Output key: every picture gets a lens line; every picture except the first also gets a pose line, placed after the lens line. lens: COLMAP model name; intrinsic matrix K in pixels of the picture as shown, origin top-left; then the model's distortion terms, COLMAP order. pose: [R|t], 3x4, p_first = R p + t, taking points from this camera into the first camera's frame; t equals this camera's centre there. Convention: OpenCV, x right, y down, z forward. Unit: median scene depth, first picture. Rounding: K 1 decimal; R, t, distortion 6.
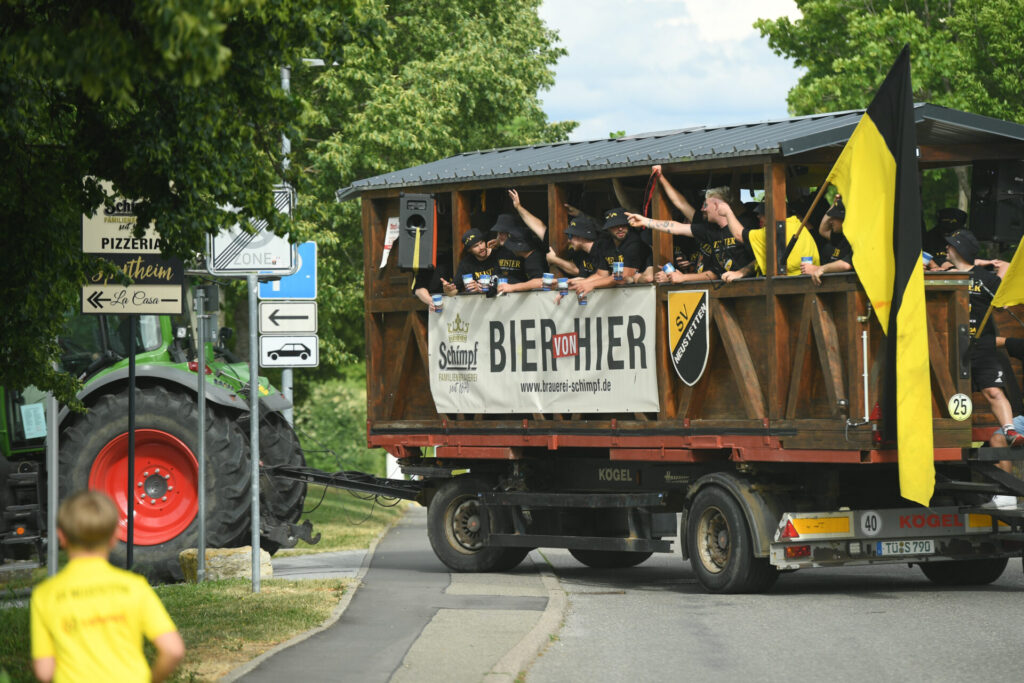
lens RADIAL K [[5308.0, 0, 512.0], [0, 5308.0, 341.5], [0, 0, 1]] dist [-0.039048, -1.044648]
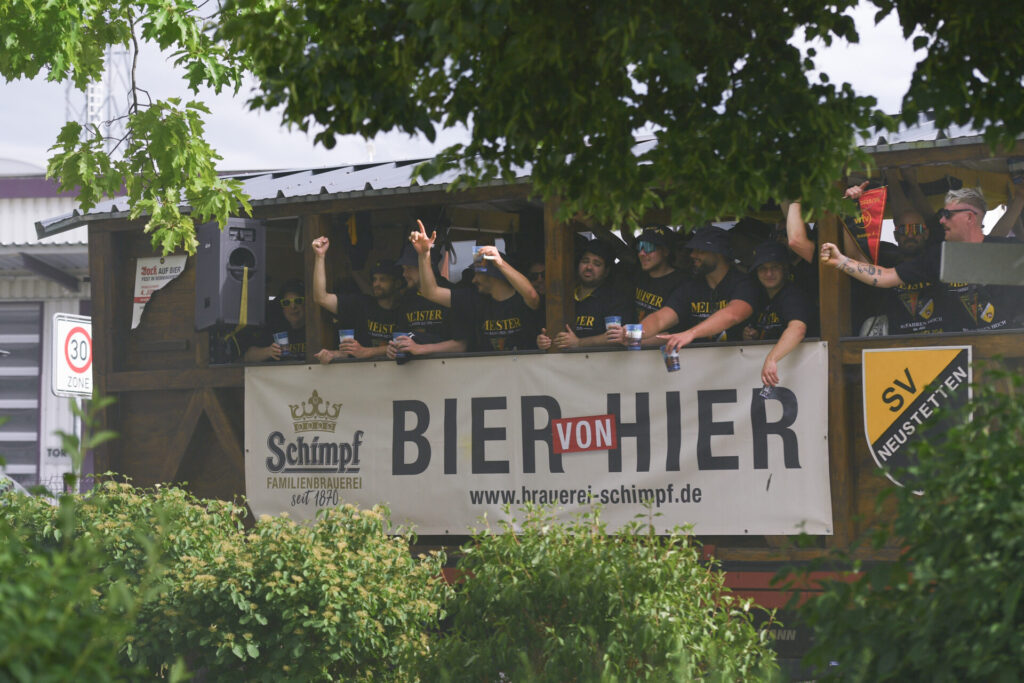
lens RADIAL K [[2687.5, 0, 512.0], [0, 2687.5, 341.5], [0, 0, 1]] dist [0.090050, 0.538539]
pose [[0.885859, 0.042565, 0.461997, -0.154300], [-0.013924, 0.997773, -0.065229, 0.011205], [-0.463745, 0.051351, 0.884479, 0.696150]]
